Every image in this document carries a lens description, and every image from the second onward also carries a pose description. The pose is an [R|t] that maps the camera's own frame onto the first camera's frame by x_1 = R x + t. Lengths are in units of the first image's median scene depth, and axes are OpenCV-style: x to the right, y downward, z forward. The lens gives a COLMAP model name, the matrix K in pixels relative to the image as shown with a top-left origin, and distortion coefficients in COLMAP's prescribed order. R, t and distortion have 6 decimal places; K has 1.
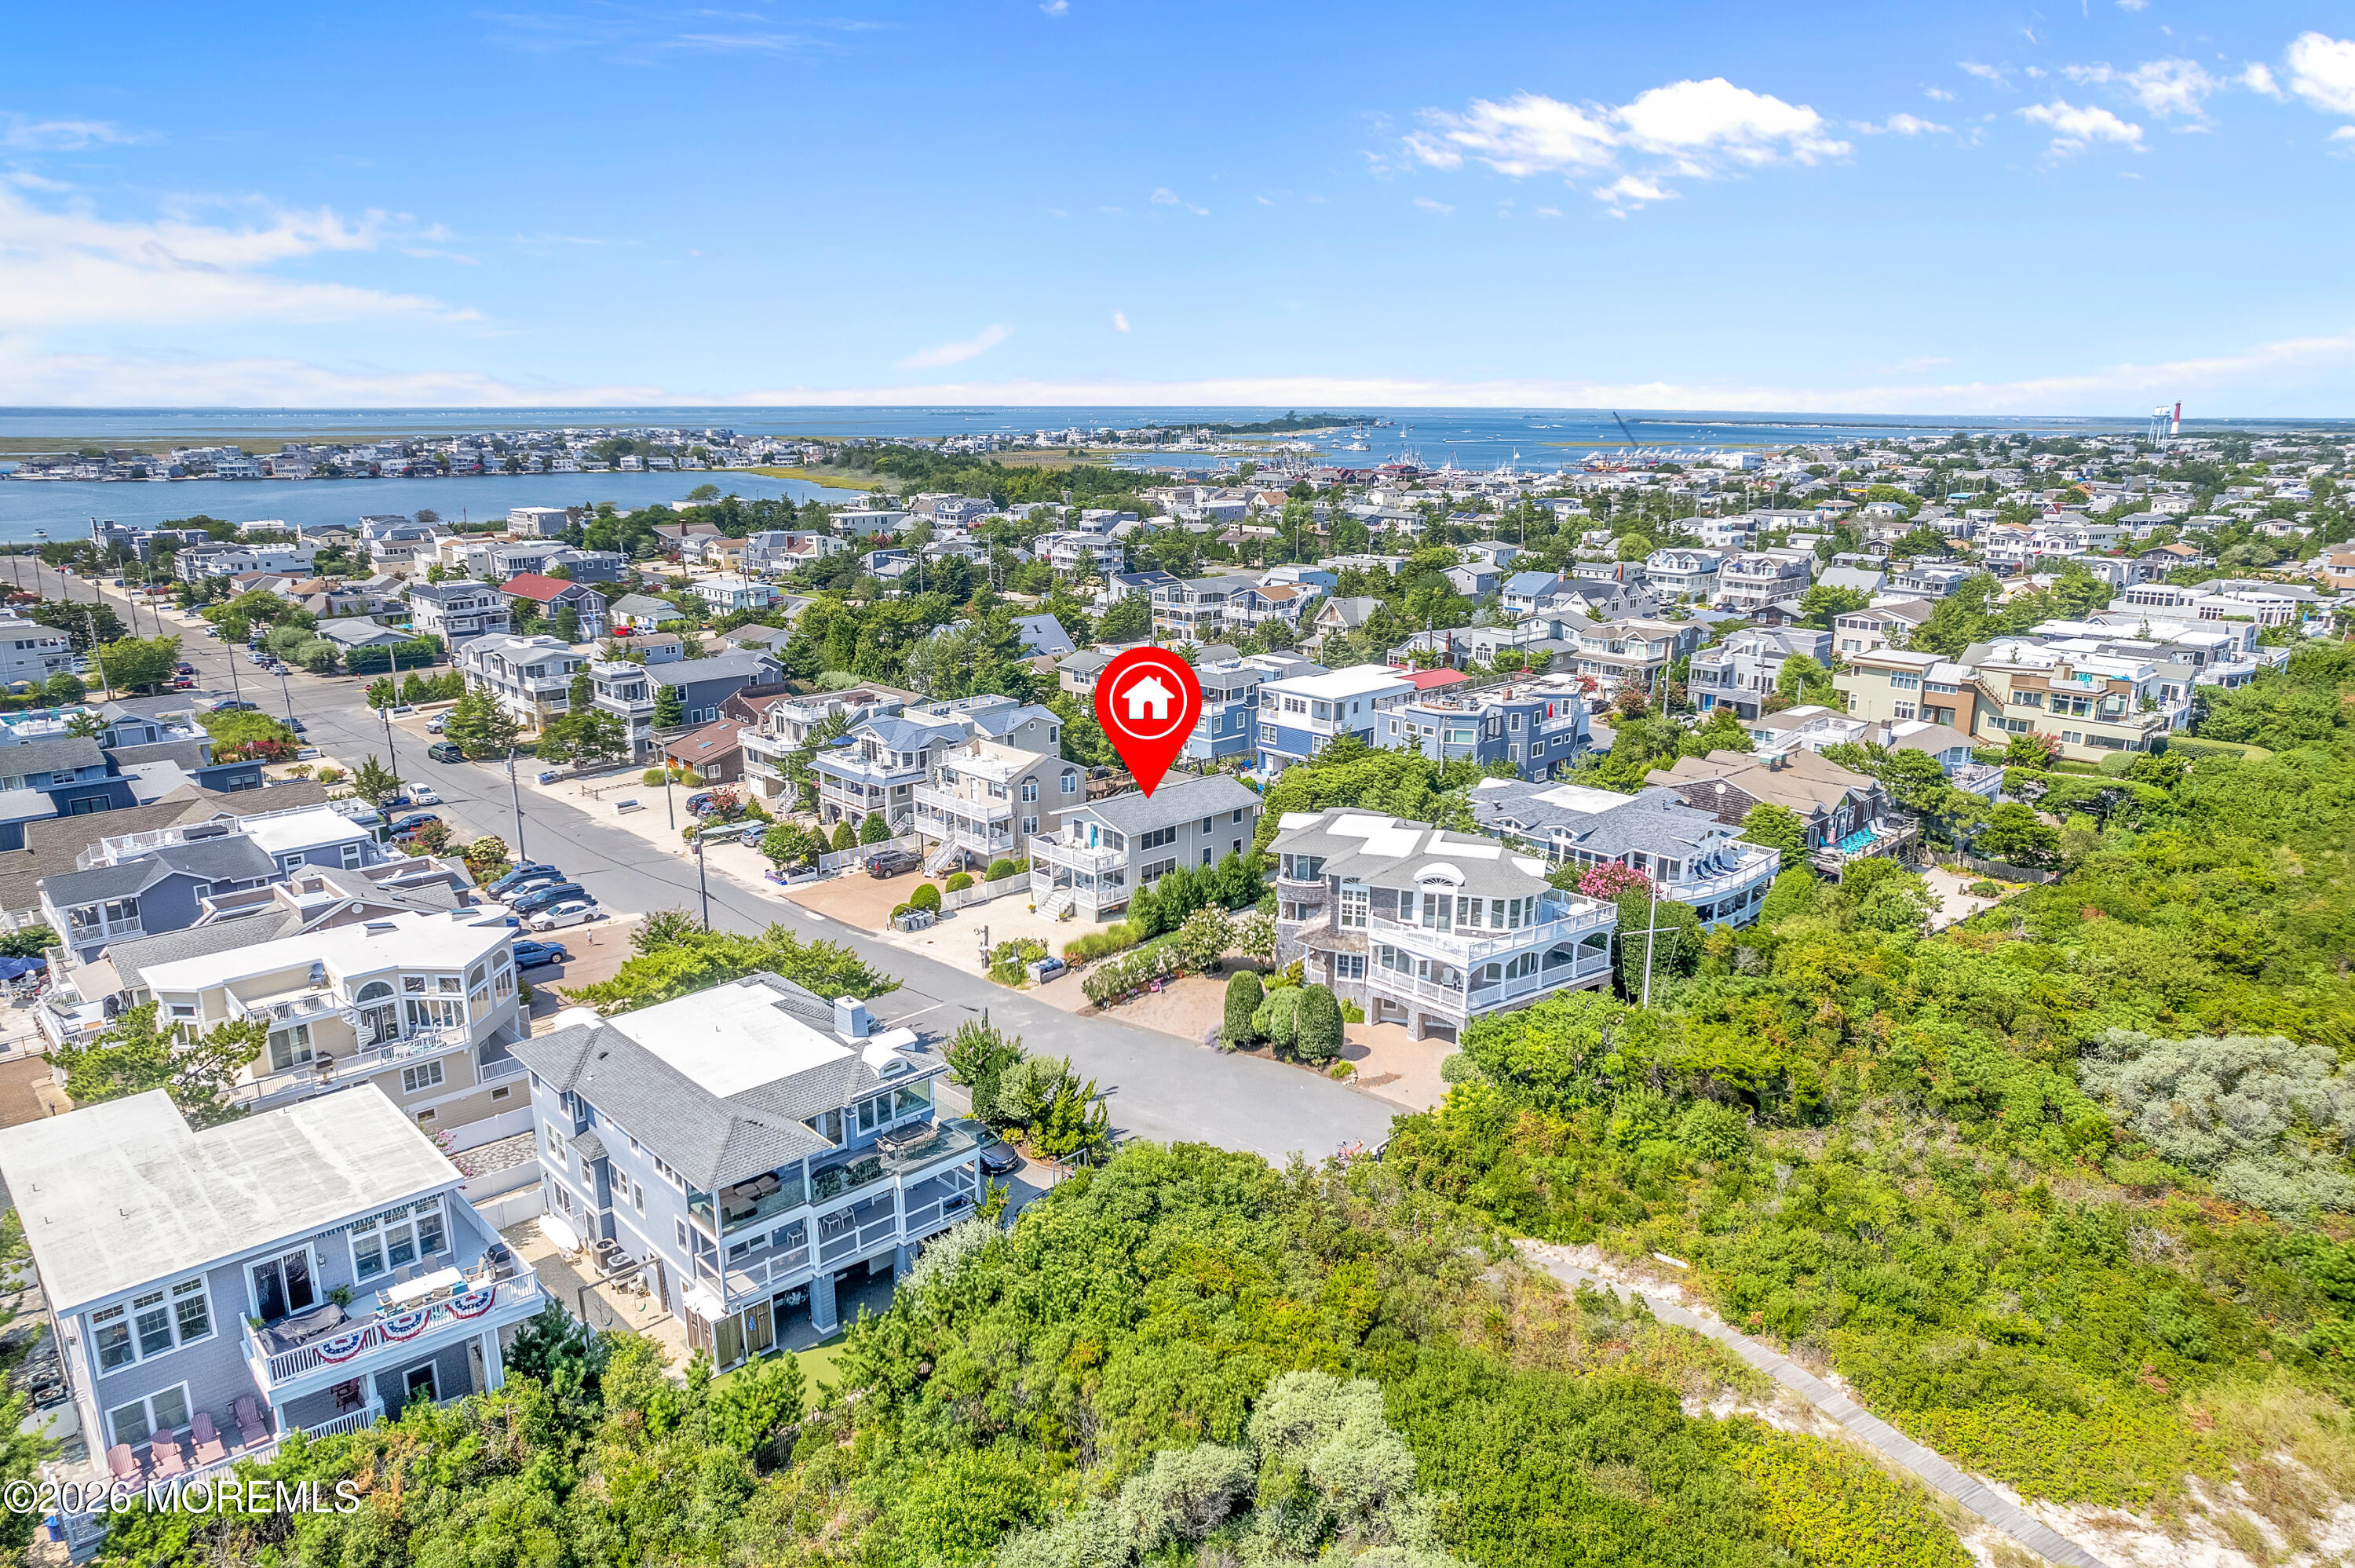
lens RADIAL K [[1506.4, 0, 1177.5], [0, 1506.4, 784.0], [0, 0, 1]] dist [-0.069251, 0.062532]
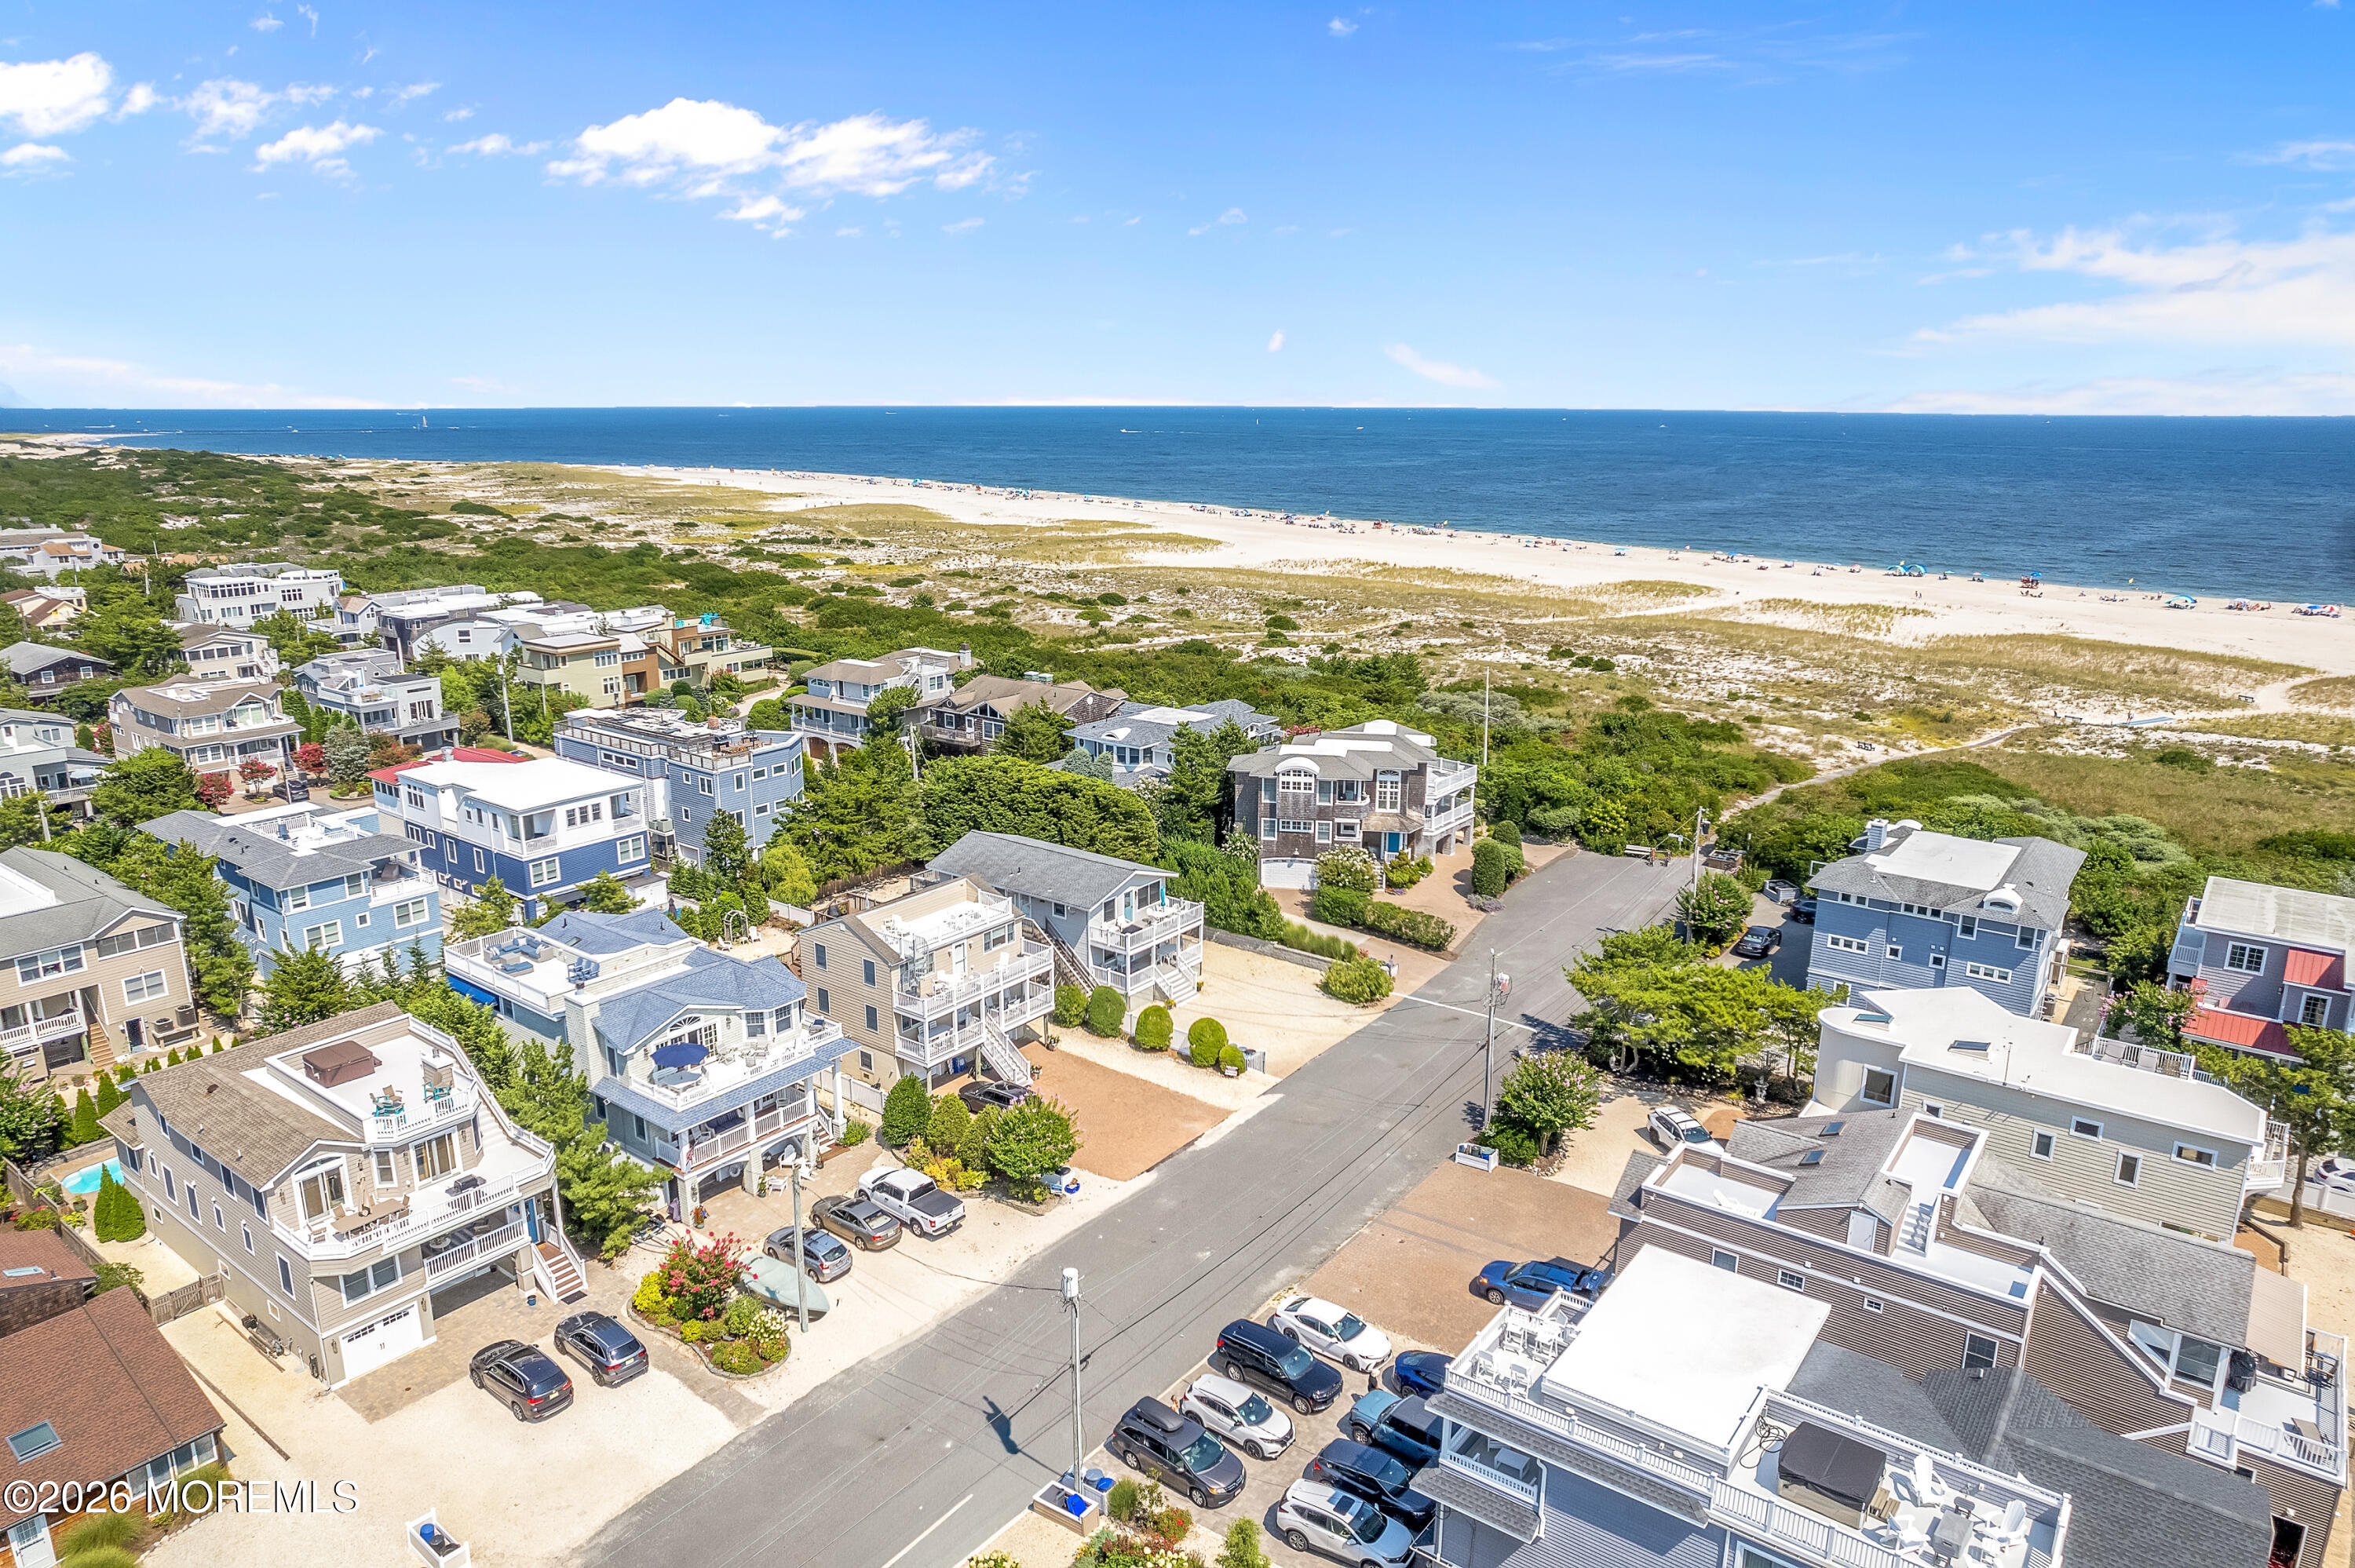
lens RADIAL K [[1506.4, 0, 1177.5], [0, 1506.4, 784.0], [0, 0, 1]] dist [-0.069251, 0.062532]
pose [[-0.150030, -0.247987, 0.957076, -0.859798], [0.240229, 0.929878, 0.278598, -0.260525], [-0.959052, 0.271716, -0.079936, 1.019650]]
